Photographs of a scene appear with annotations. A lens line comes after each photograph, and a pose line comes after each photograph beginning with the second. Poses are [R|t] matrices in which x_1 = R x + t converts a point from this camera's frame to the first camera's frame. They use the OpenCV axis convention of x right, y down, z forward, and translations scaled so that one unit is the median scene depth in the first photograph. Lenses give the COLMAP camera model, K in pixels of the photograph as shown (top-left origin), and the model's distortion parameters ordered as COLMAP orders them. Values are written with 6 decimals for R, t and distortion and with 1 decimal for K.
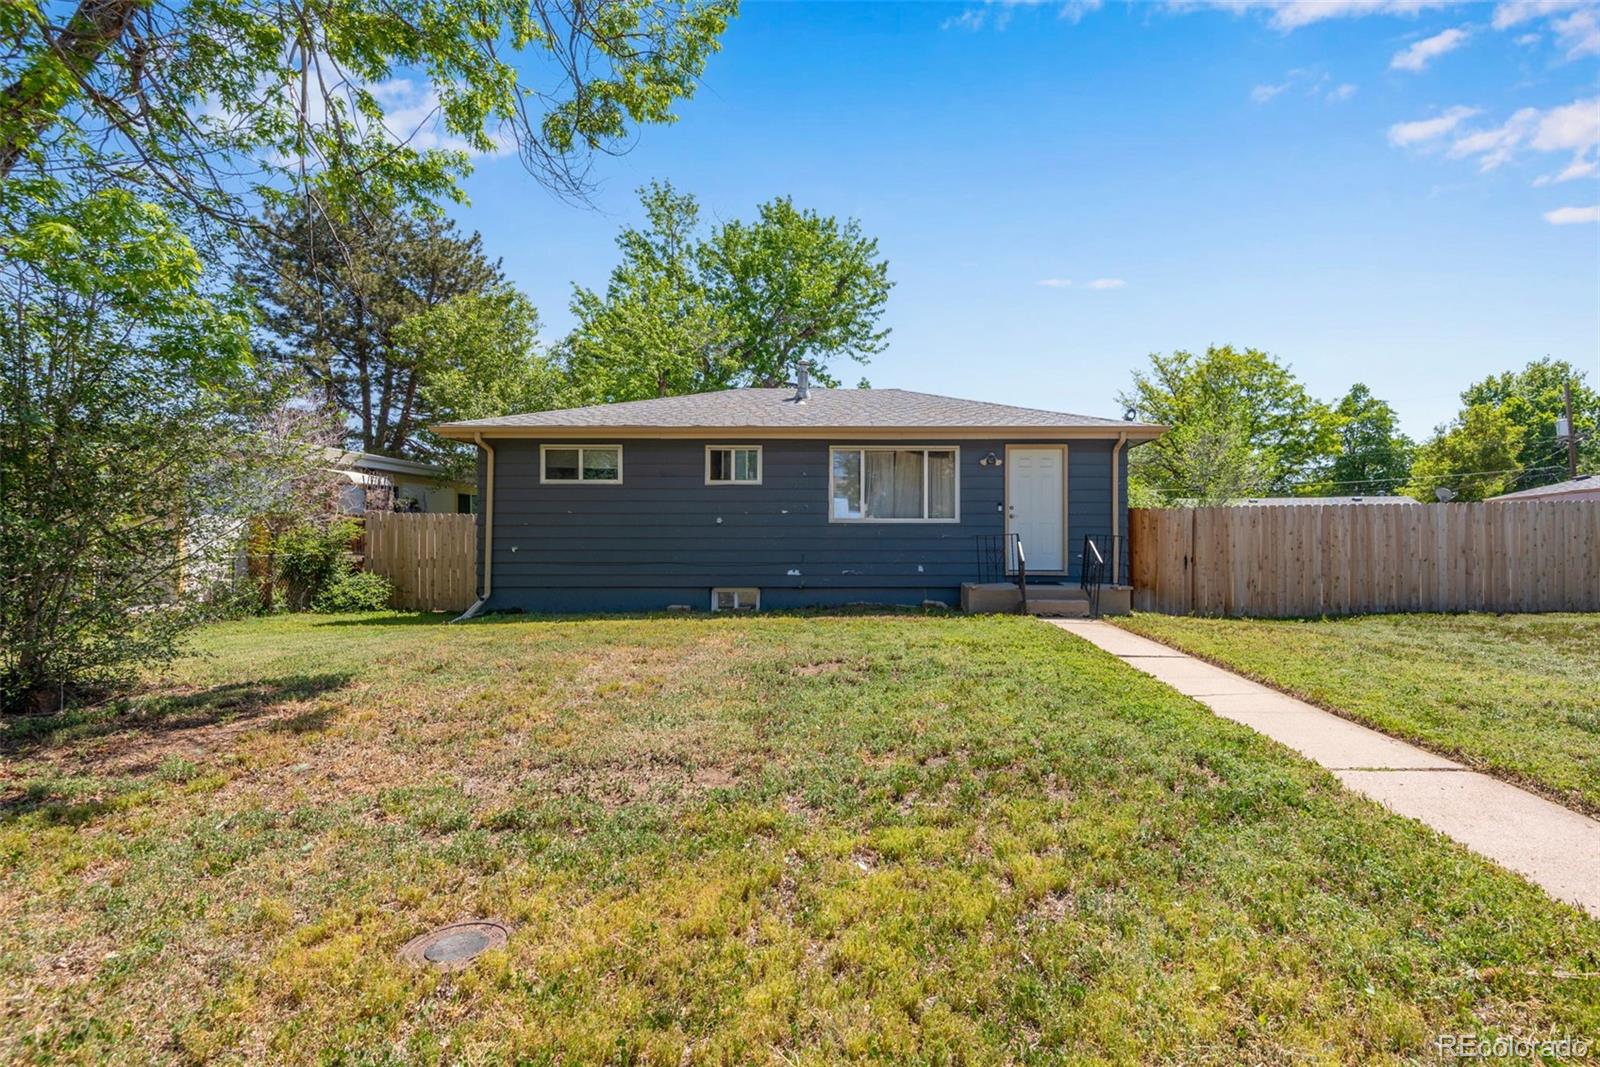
lens RADIAL K [[909.8, 0, 800.0], [0, 909.8, 533.5], [0, 0, 1]] dist [0.087526, -0.065611]
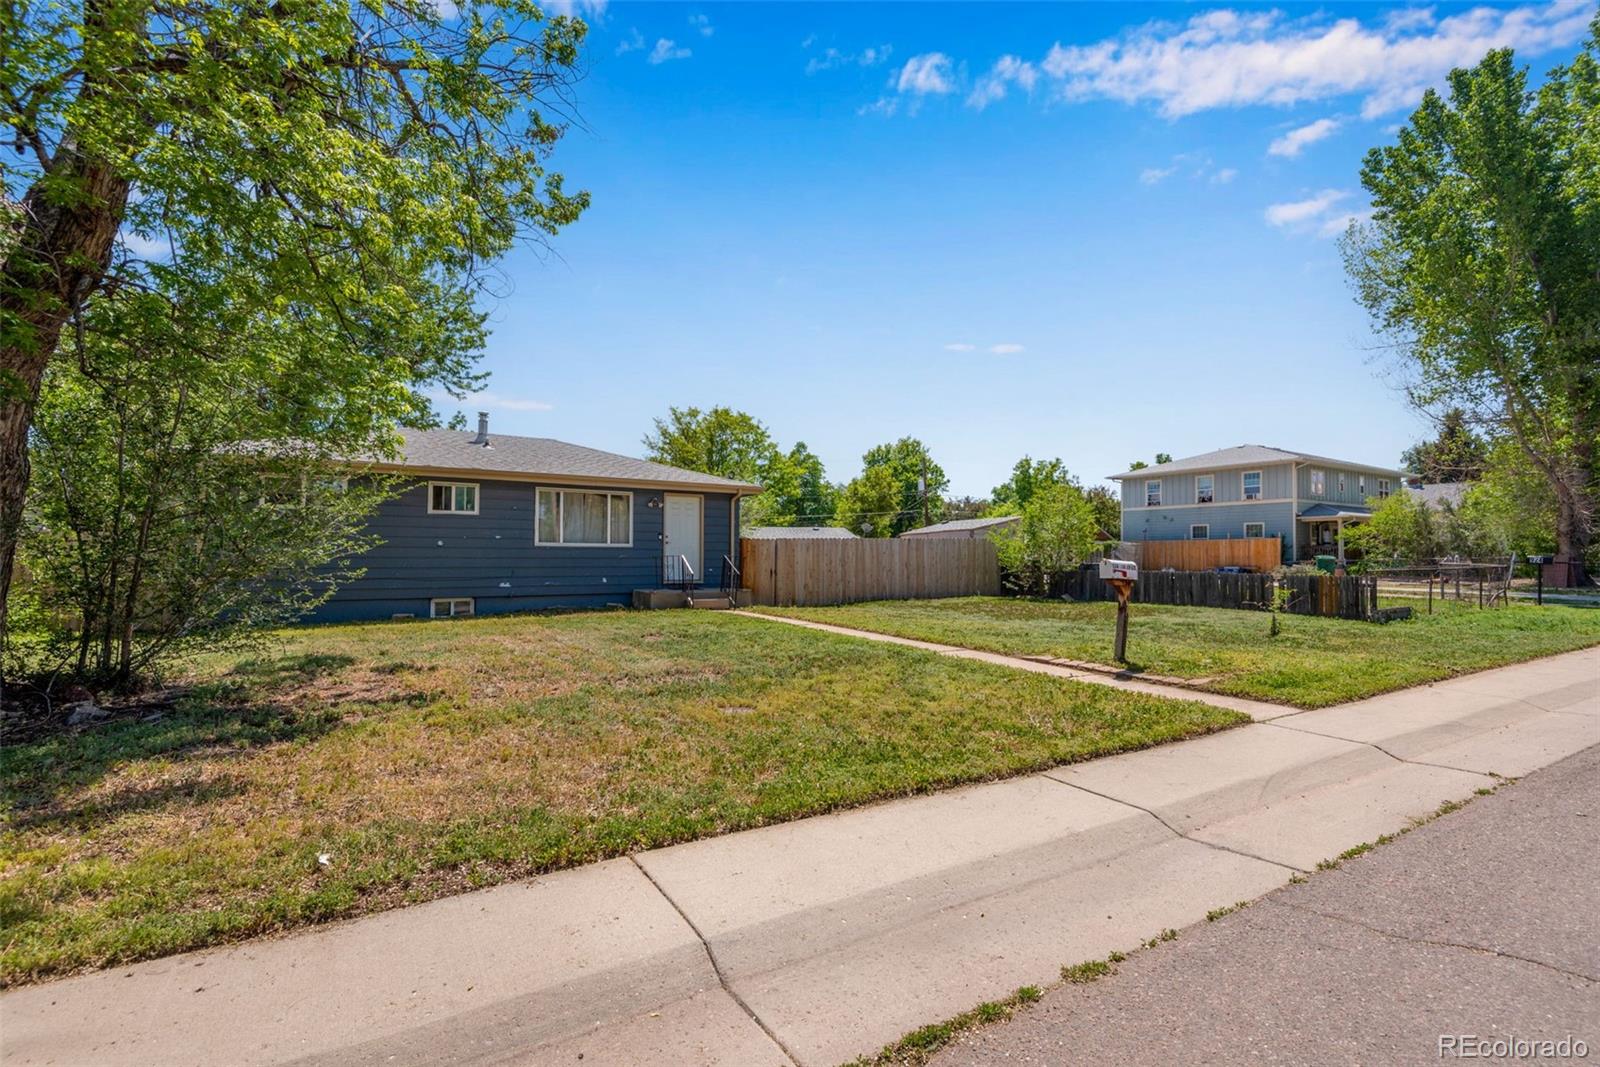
lens RADIAL K [[909.8, 0, 800.0], [0, 909.8, 533.5], [0, 0, 1]] dist [0.087526, -0.065611]
pose [[0.835093, 0.015875, 0.549879, -0.175812], [-0.006809, 0.999805, -0.018524, -0.003662], [-0.550066, 0.011725, 0.835039, -0.144699]]
